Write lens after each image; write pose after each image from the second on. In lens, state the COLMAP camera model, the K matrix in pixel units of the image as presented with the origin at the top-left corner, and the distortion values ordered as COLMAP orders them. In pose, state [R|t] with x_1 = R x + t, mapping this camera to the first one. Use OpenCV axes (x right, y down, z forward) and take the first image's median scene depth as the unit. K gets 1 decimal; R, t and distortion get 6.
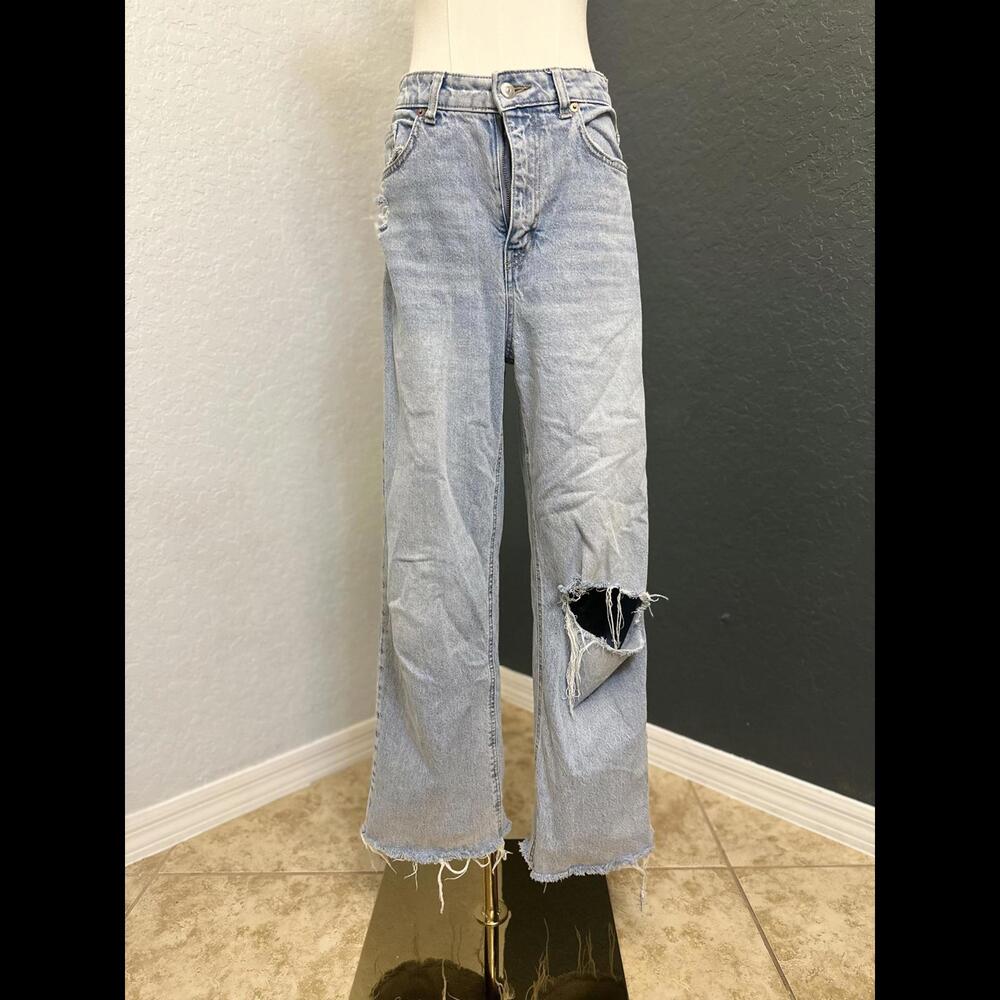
lens RADIAL K [[724.7, 0, 500.0], [0, 724.7, 504.7], [0, 0, 1]] dist [-0.028681, -0.016980]
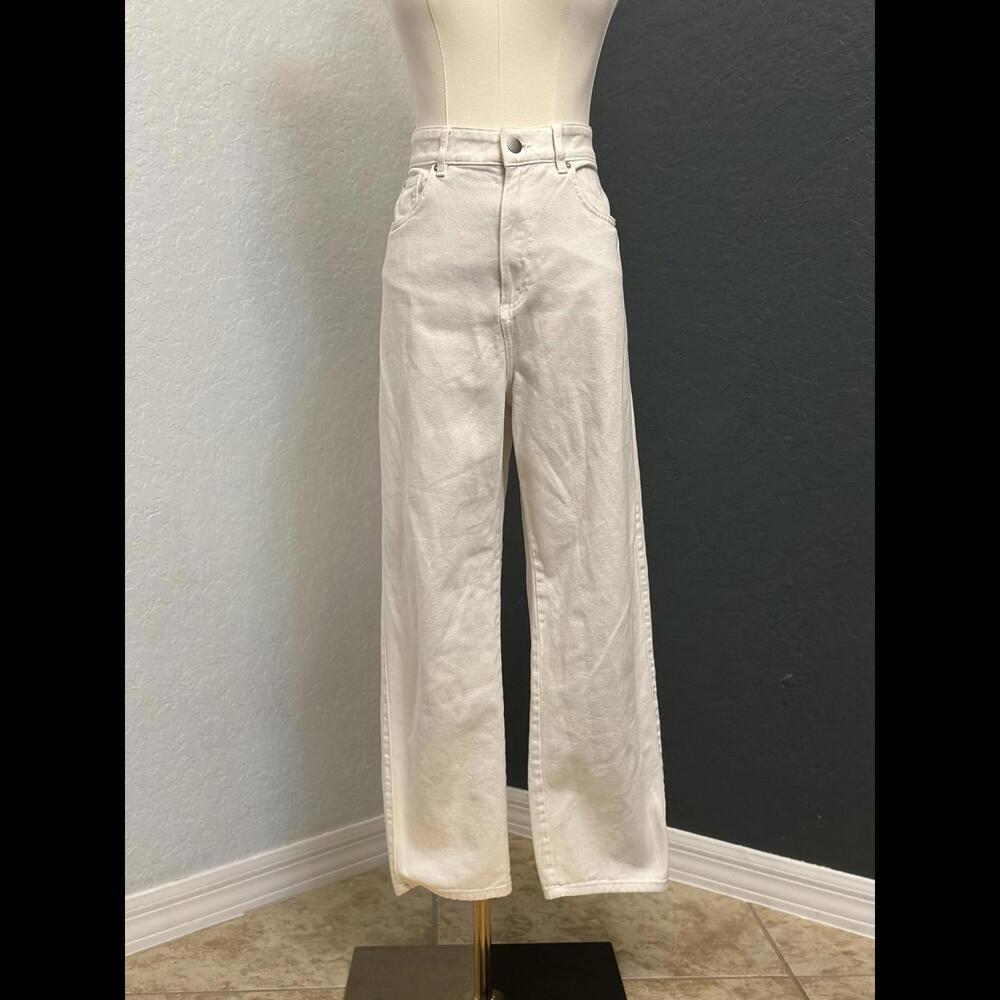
lens RADIAL K [[1496.6, 0, 497.7], [0, 1496.6, 497.0], [0, 0, 1]] dist [0.013995, 0.000000]
pose [[0.998929, 0.002950, 0.046182, -0.084202], [0.001180, 0.996018, -0.089149, 0.110561], [-0.046261, 0.089108, 0.994947, -0.667310]]
